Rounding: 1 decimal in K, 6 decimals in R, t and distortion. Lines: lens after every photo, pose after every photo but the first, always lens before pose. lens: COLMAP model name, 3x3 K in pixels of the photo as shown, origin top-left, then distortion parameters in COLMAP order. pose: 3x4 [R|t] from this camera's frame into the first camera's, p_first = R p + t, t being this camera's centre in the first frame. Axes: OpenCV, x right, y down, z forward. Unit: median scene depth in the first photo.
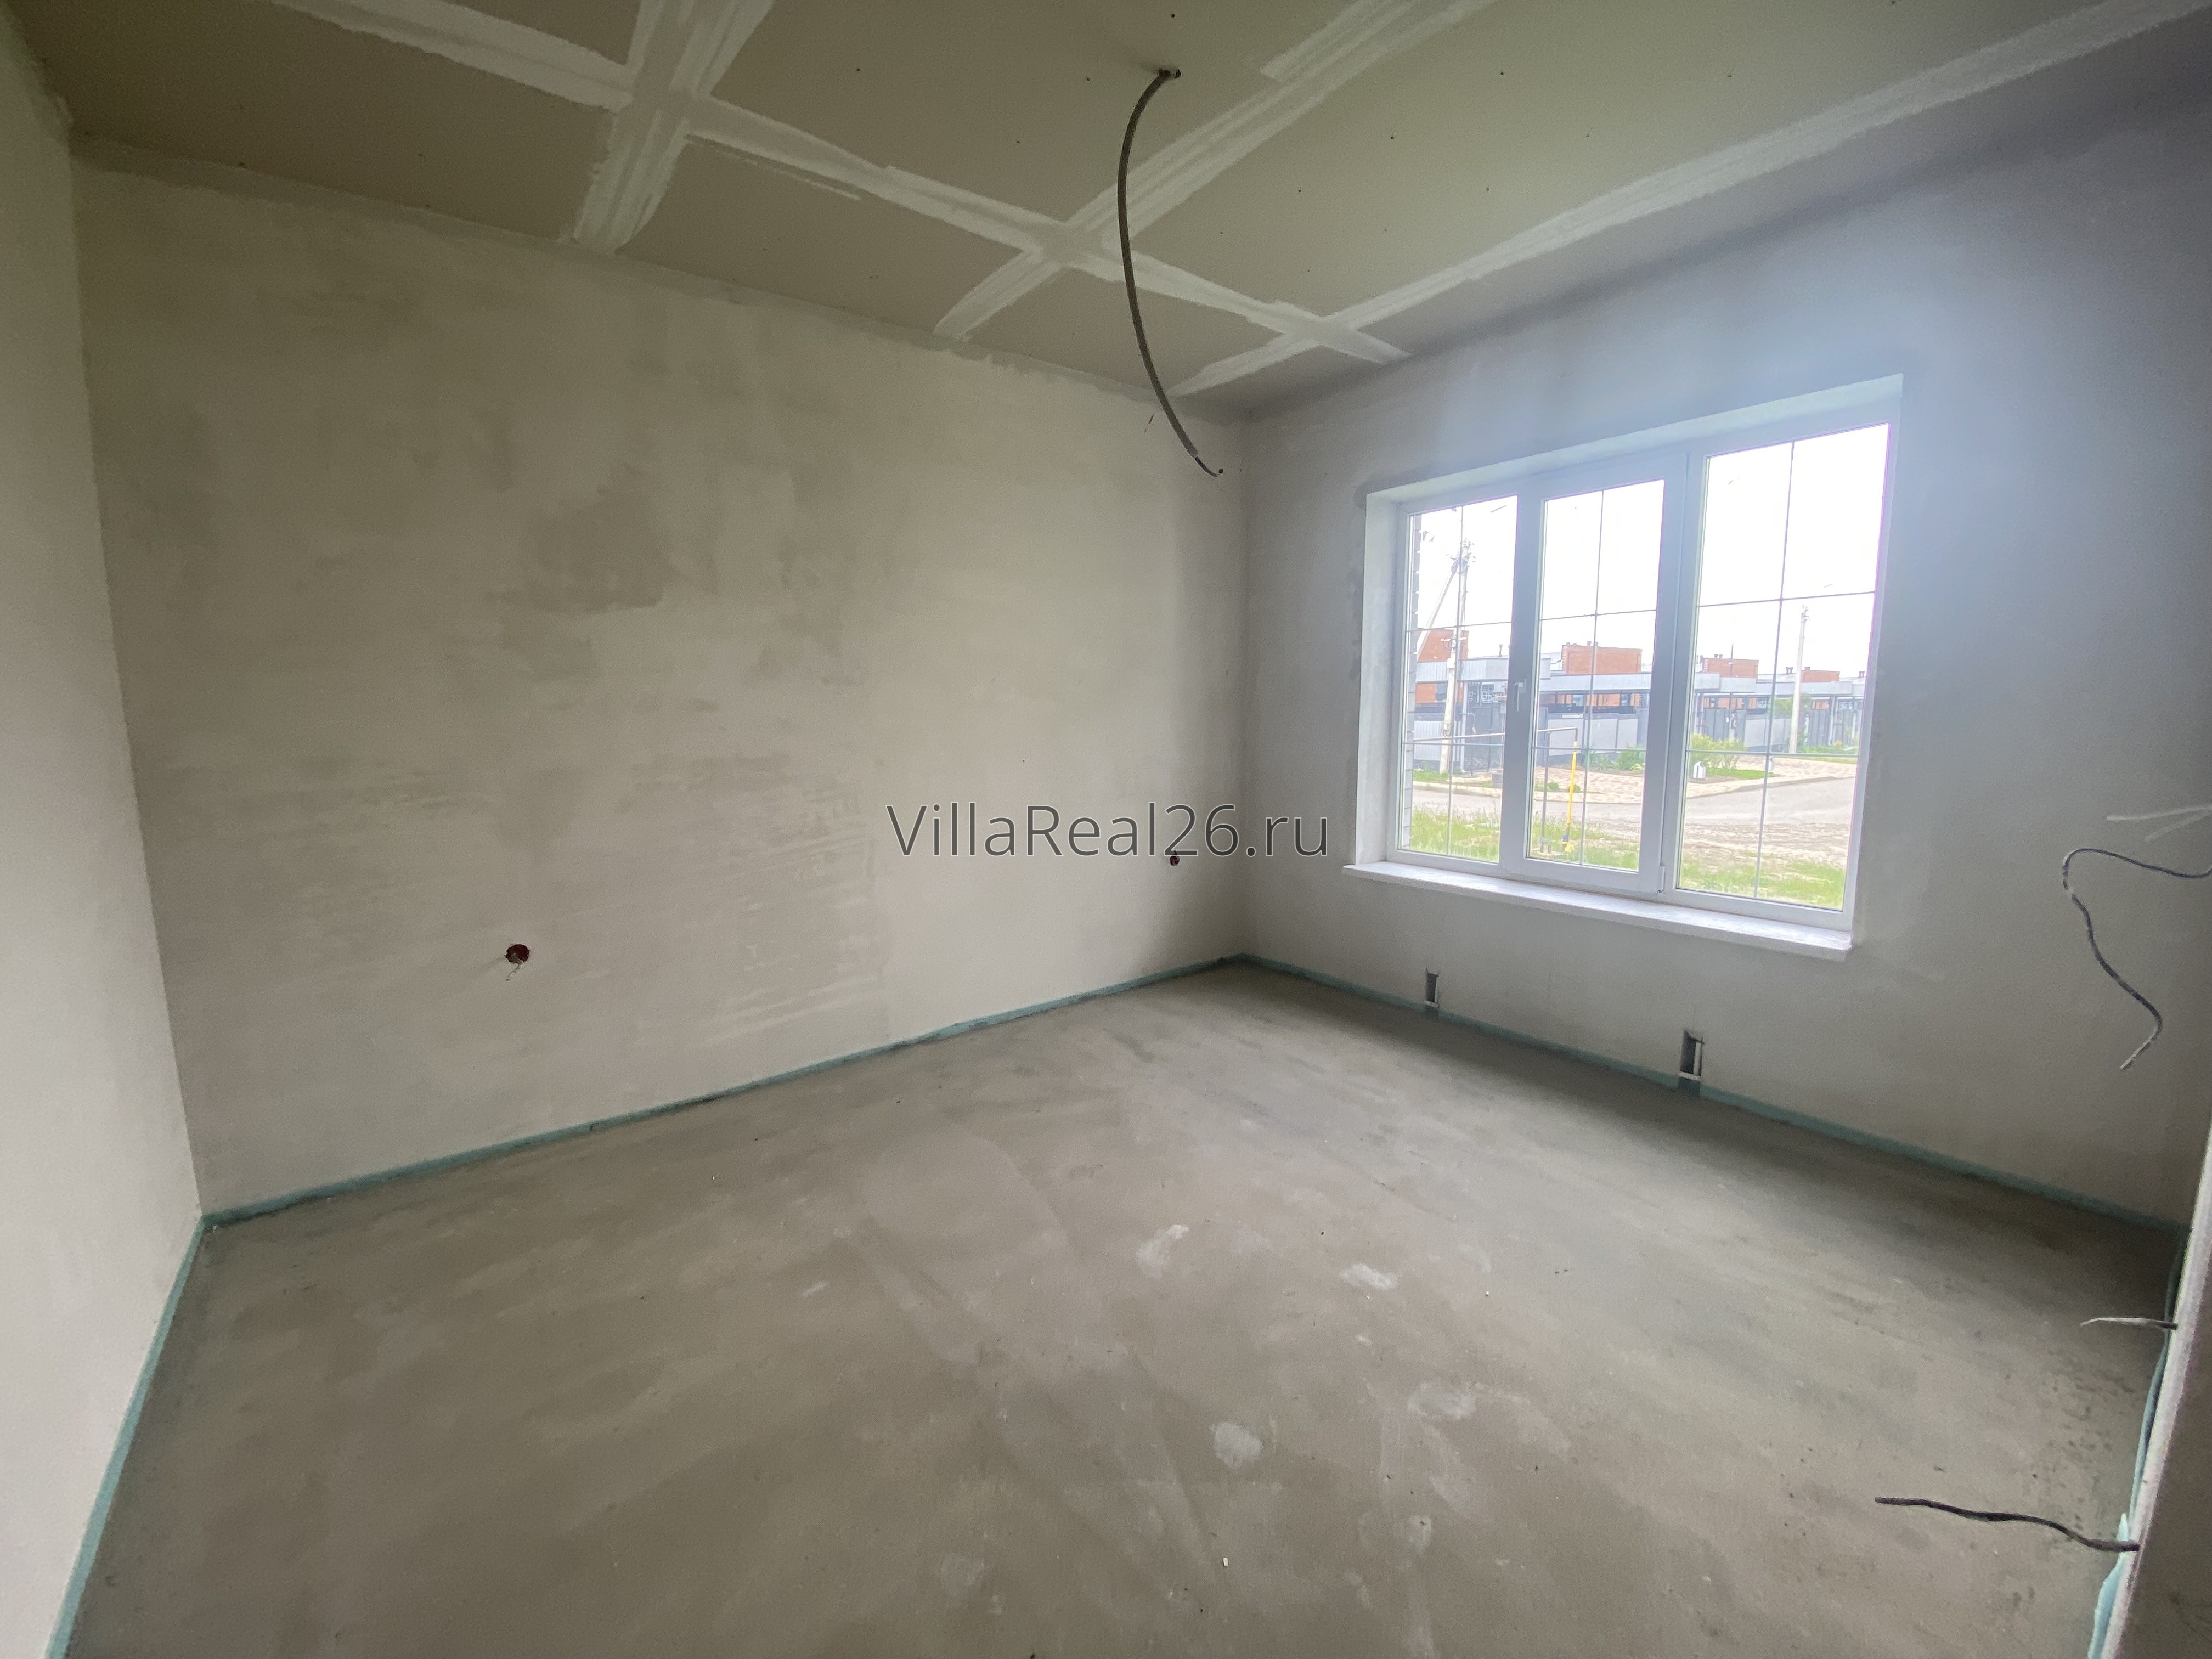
lens RADIAL K [[884.9, 0, 1110.5], [0, 884.9, 821.2], [0, 0, 1]] dist [0.037023, -0.031193]
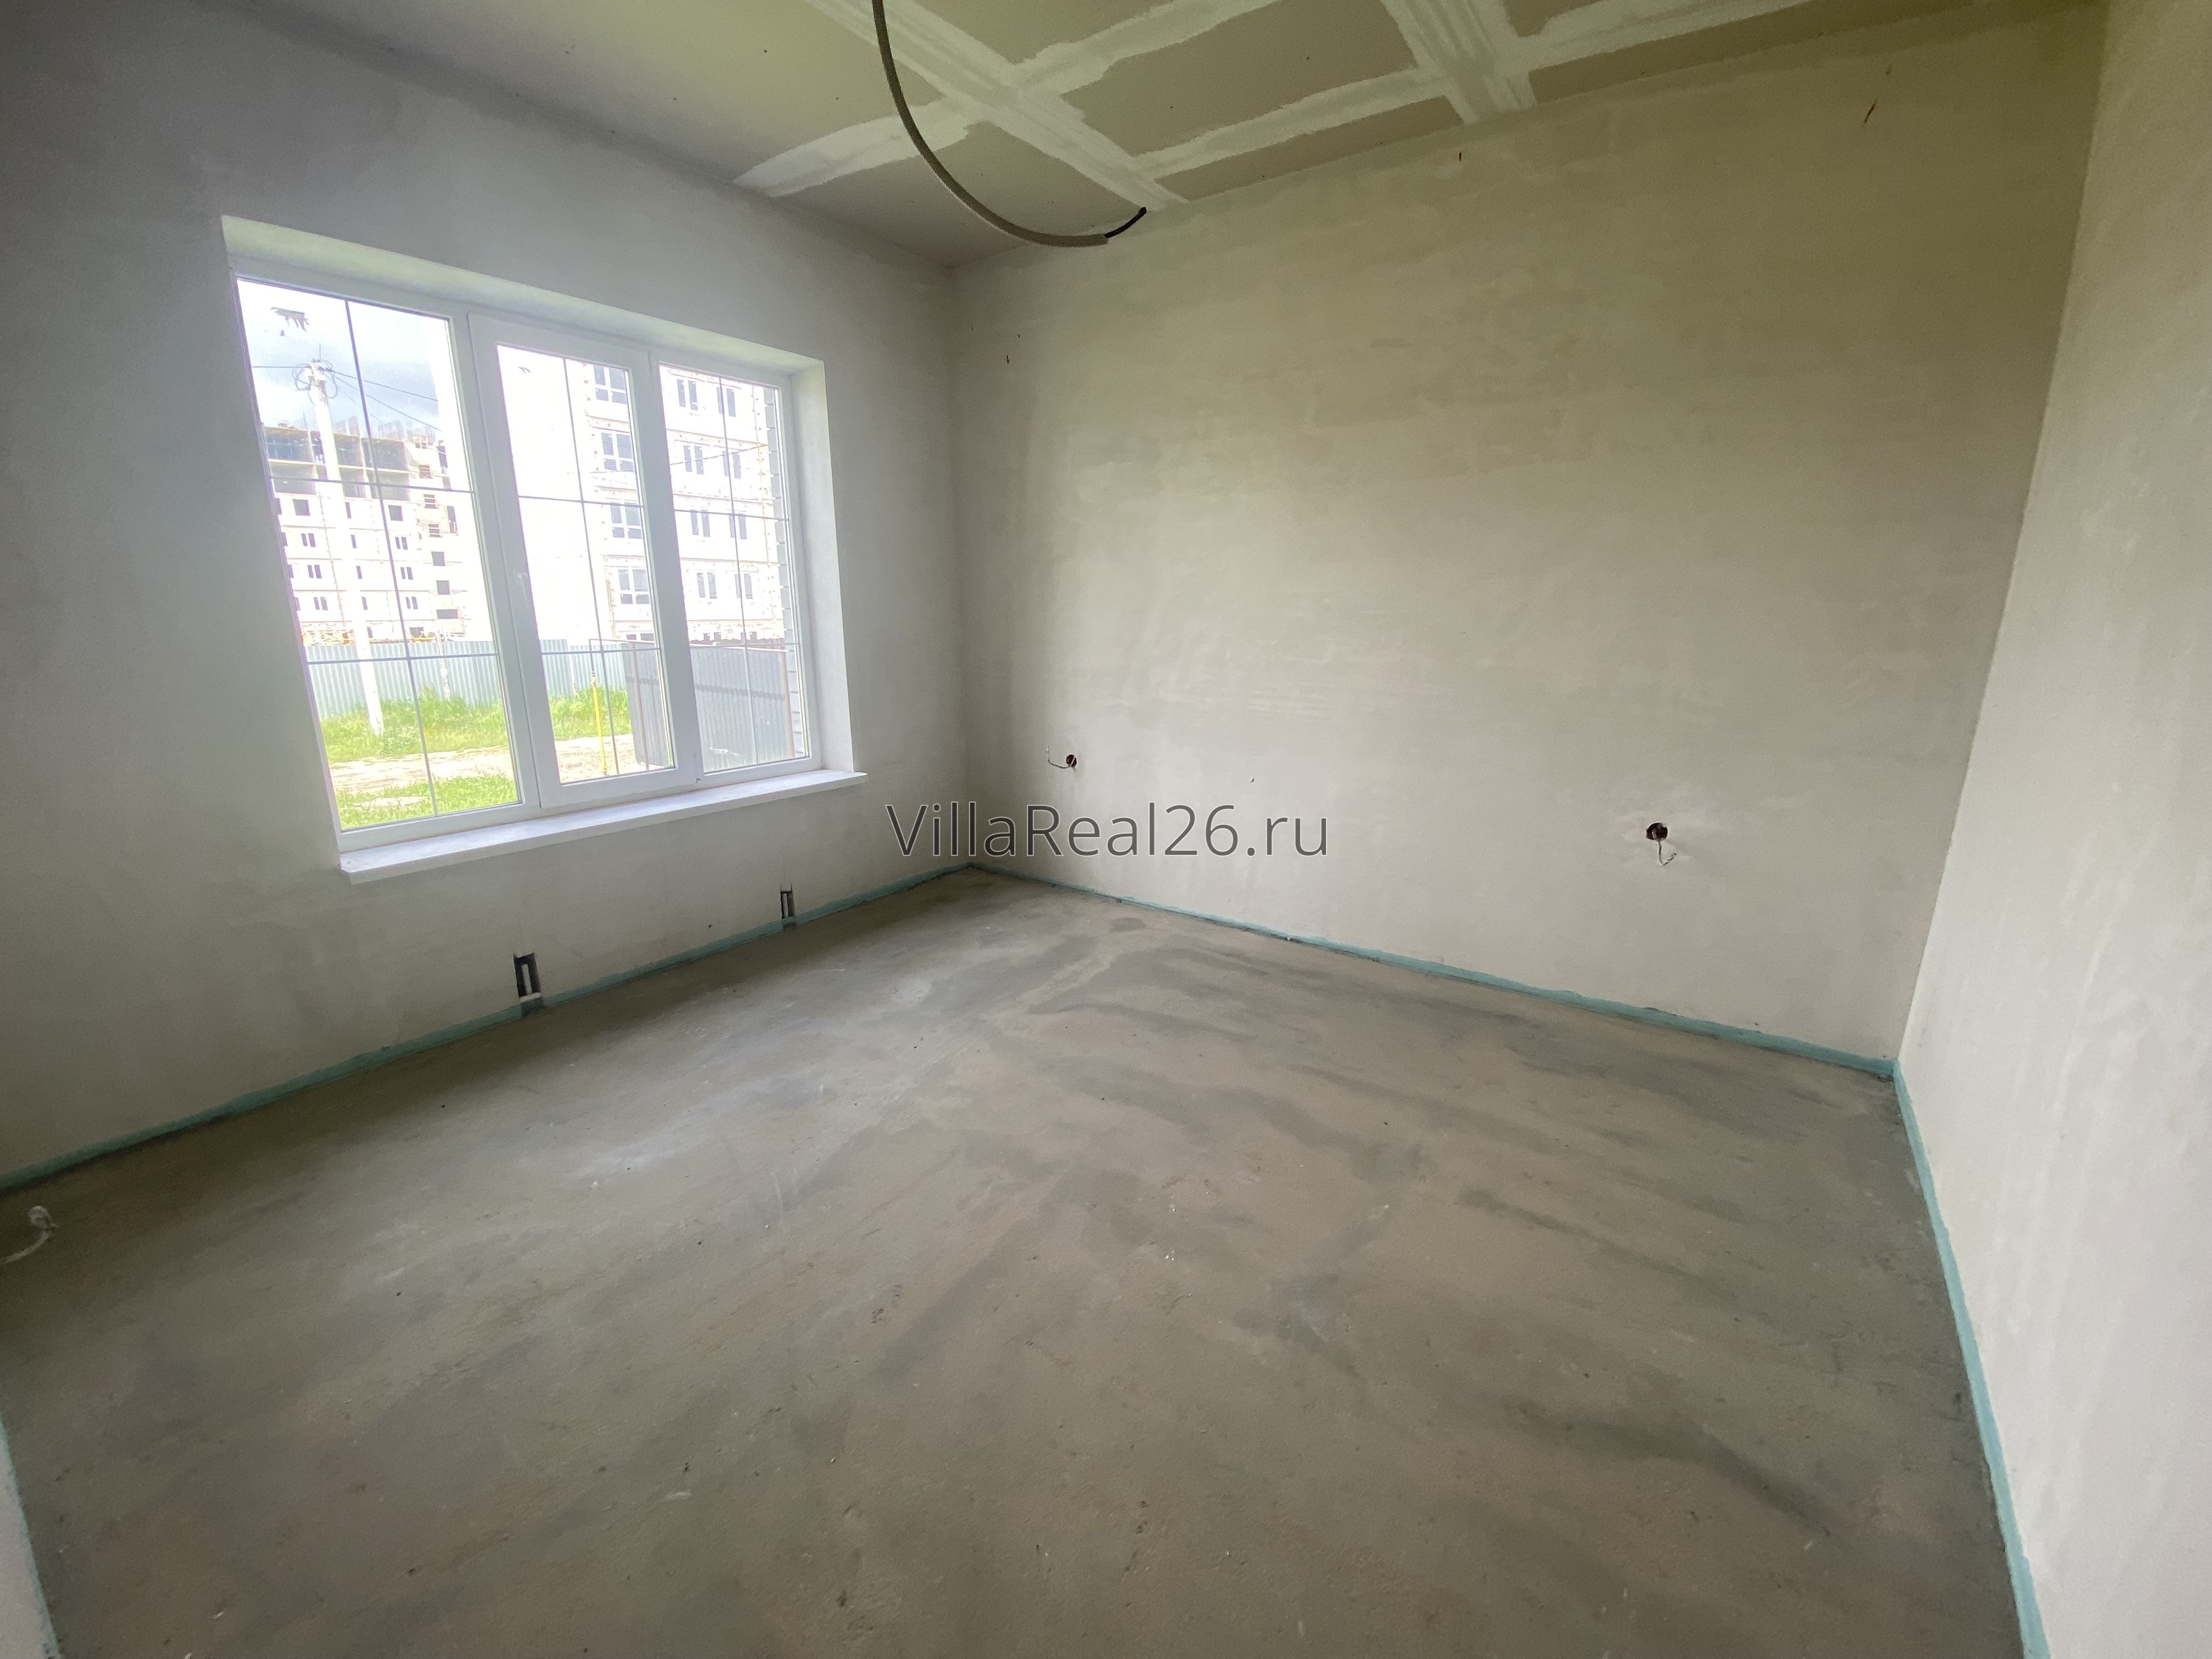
lens RADIAL K [[884.9, 0, 1110.5], [0, 884.9, 821.2], [0, 0, 1]] dist [0.037023, -0.031193]
pose [[-0.282666, -0.209594, 0.936040, -0.538621], [0.134953, 0.957440, 0.255139, -0.080730], [-0.949678, 0.198441, -0.242350, 0.788910]]
